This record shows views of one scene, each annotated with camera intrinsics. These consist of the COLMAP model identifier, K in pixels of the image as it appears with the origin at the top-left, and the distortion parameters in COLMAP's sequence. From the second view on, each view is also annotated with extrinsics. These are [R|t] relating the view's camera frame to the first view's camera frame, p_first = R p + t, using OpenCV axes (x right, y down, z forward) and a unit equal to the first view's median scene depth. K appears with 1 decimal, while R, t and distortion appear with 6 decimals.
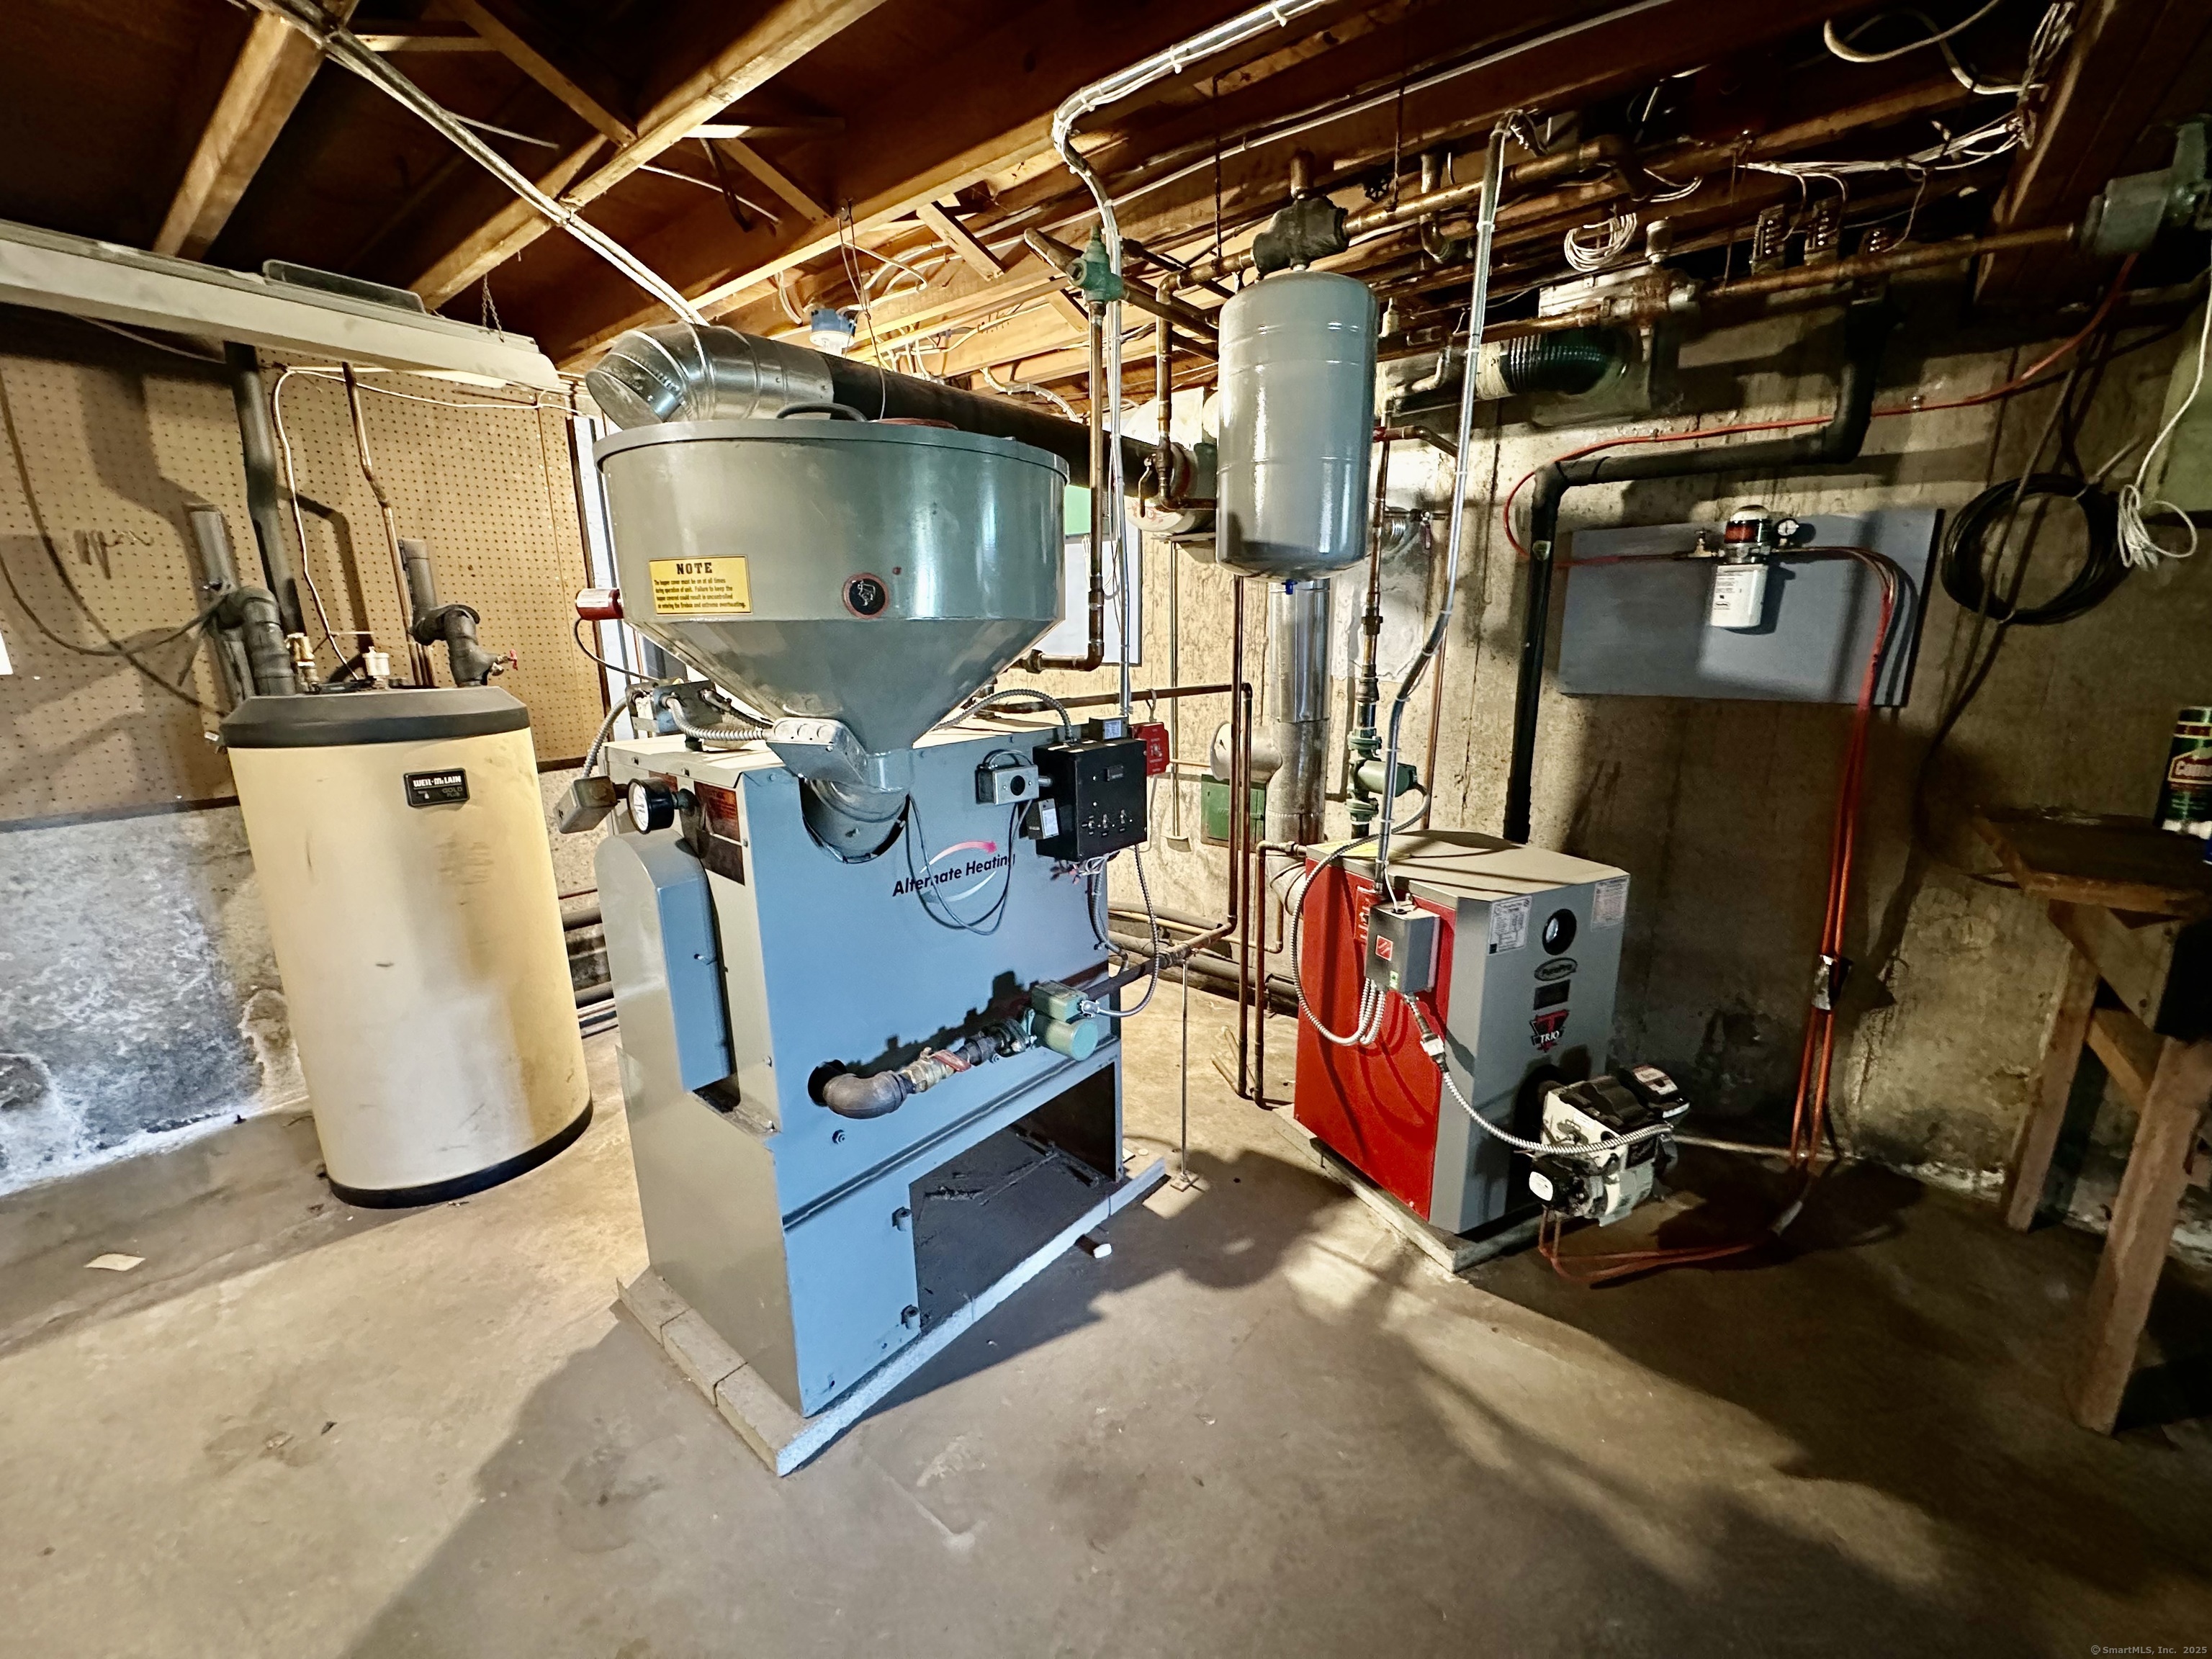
lens RADIAL K [[881.9, 0, 1104.5], [0, 881.9, 825.6], [0, 0, 1]] dist [-0.003995, 0.000766]
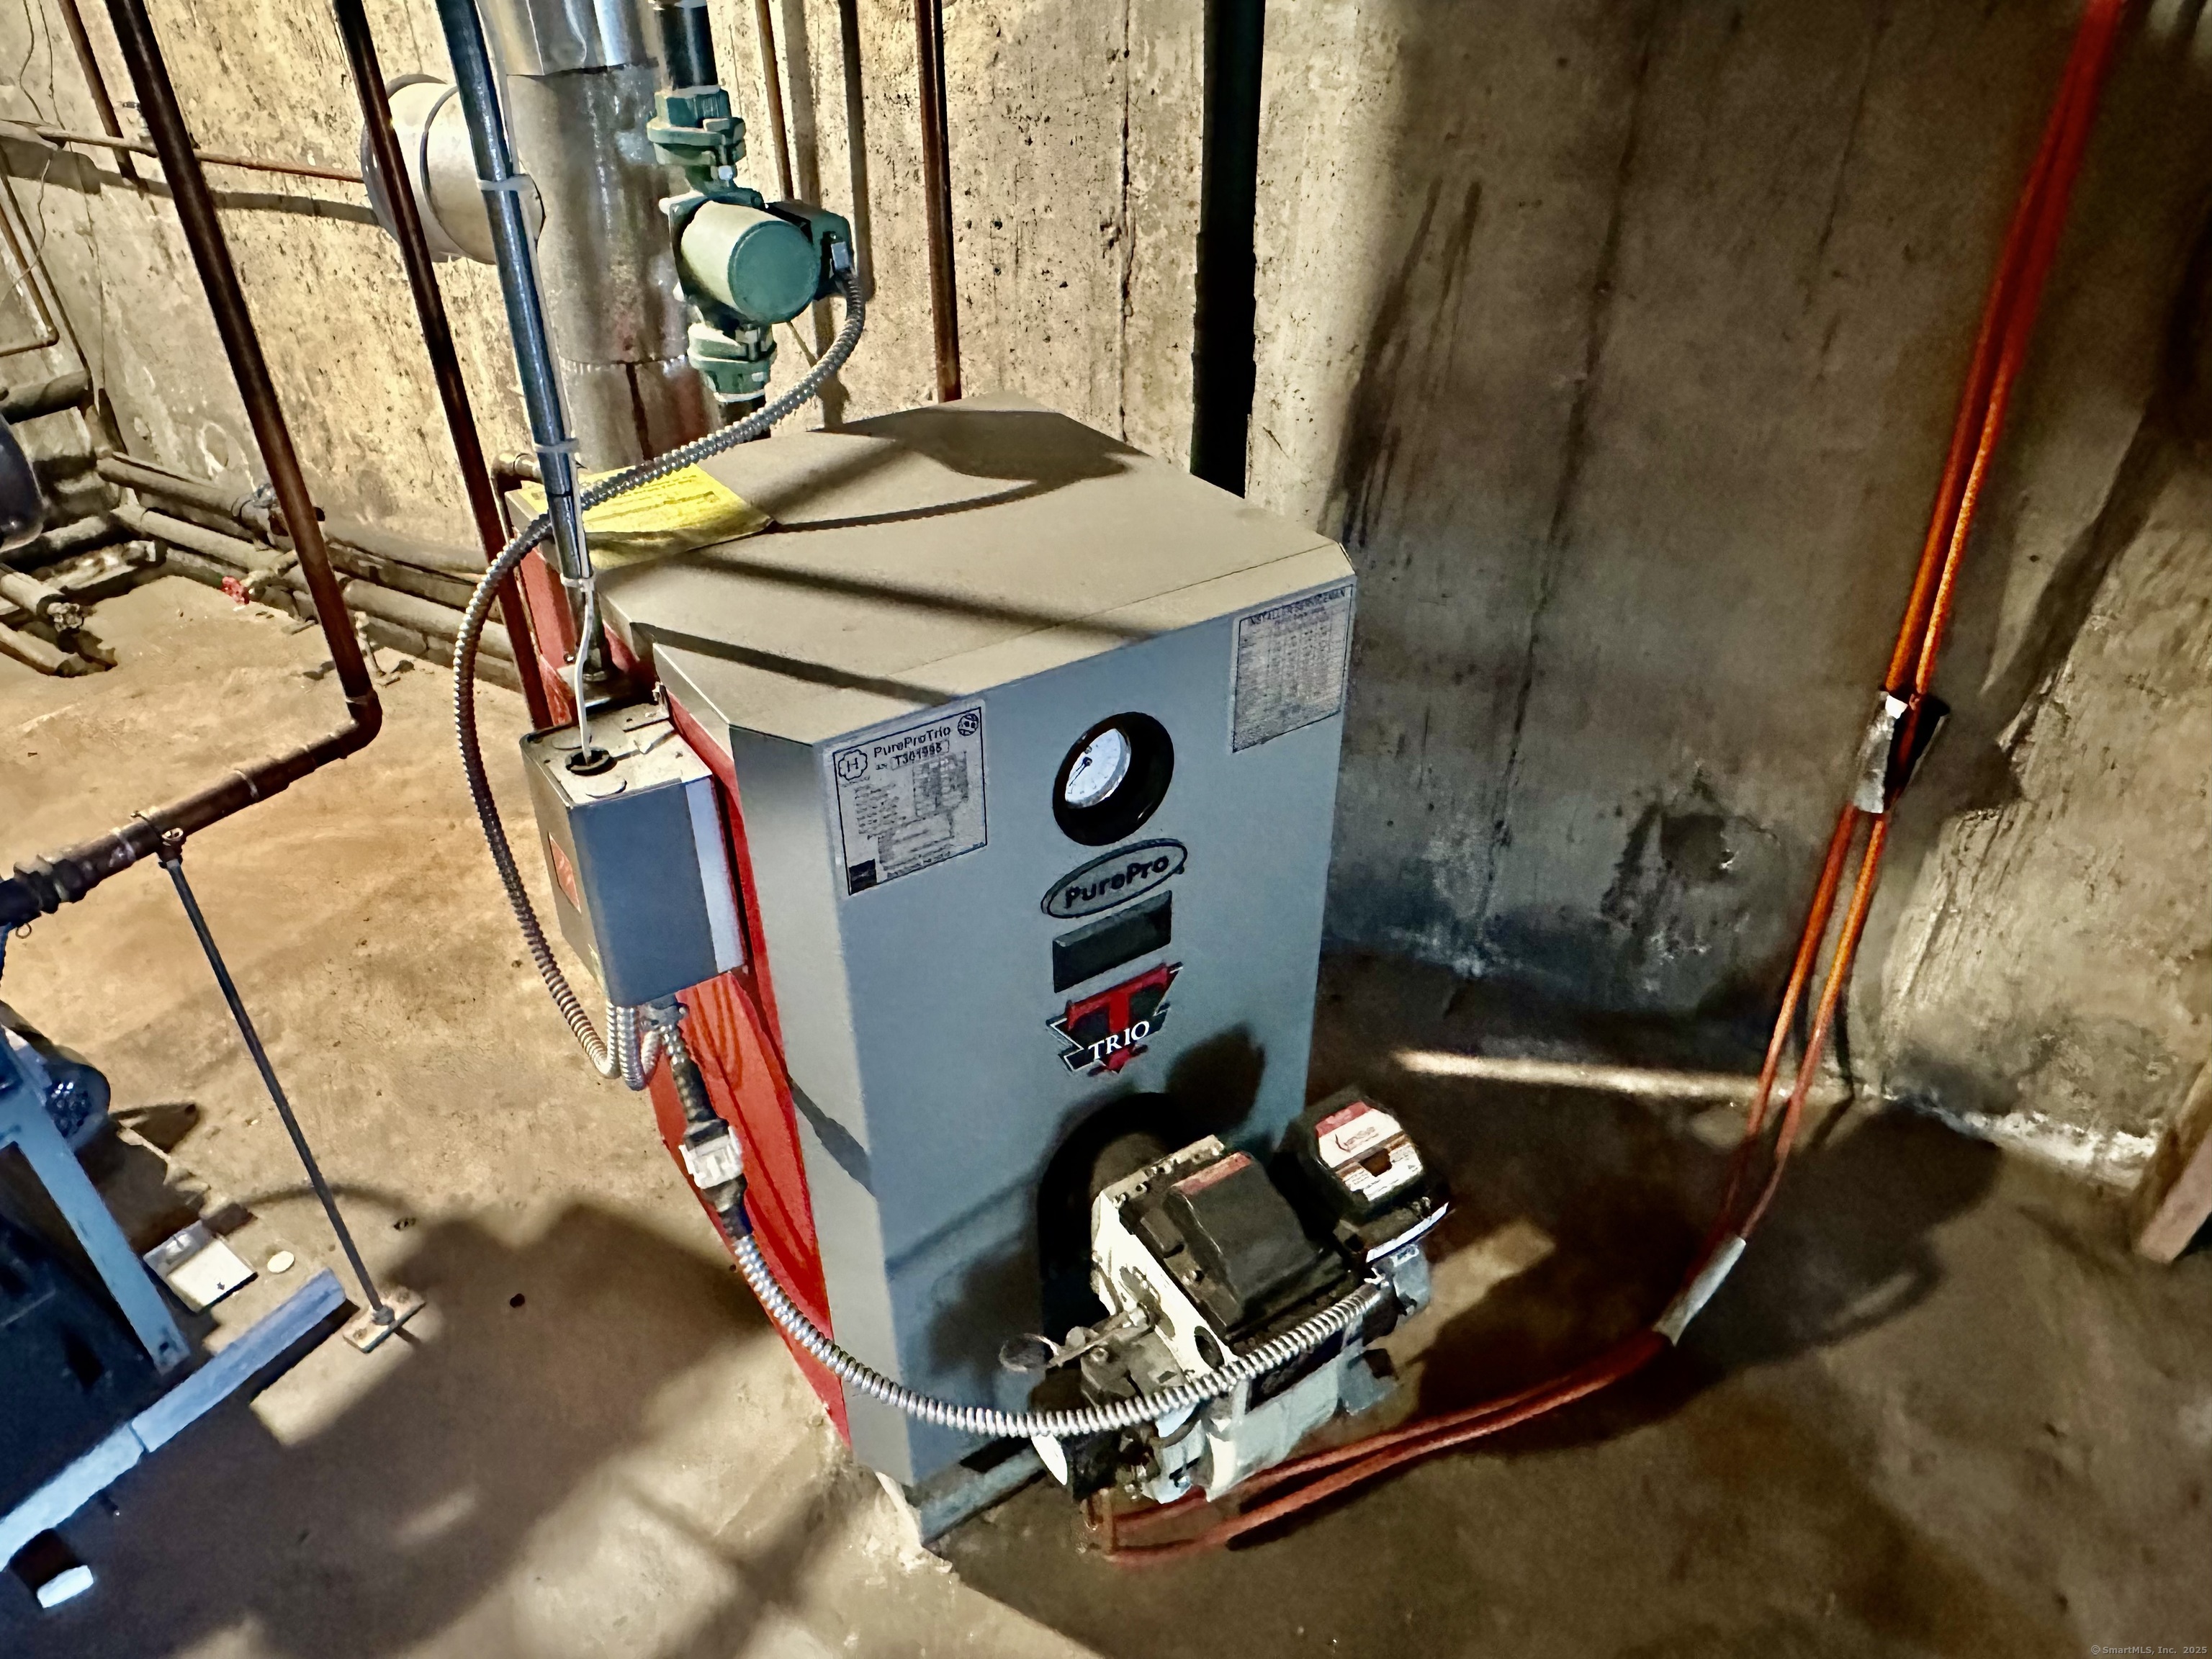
lens RADIAL K [[1426.6, 0, 1102.1], [0, 1426.6, 841.0], [0, 0, 1]] dist [-0.012150, 0.005594]
pose [[0.989092, -0.084311, 0.120786, 0.378650], [0.034266, 0.929193, 0.368003, -0.045223], [-0.143260, -0.359849, 0.921946, 0.428072]]
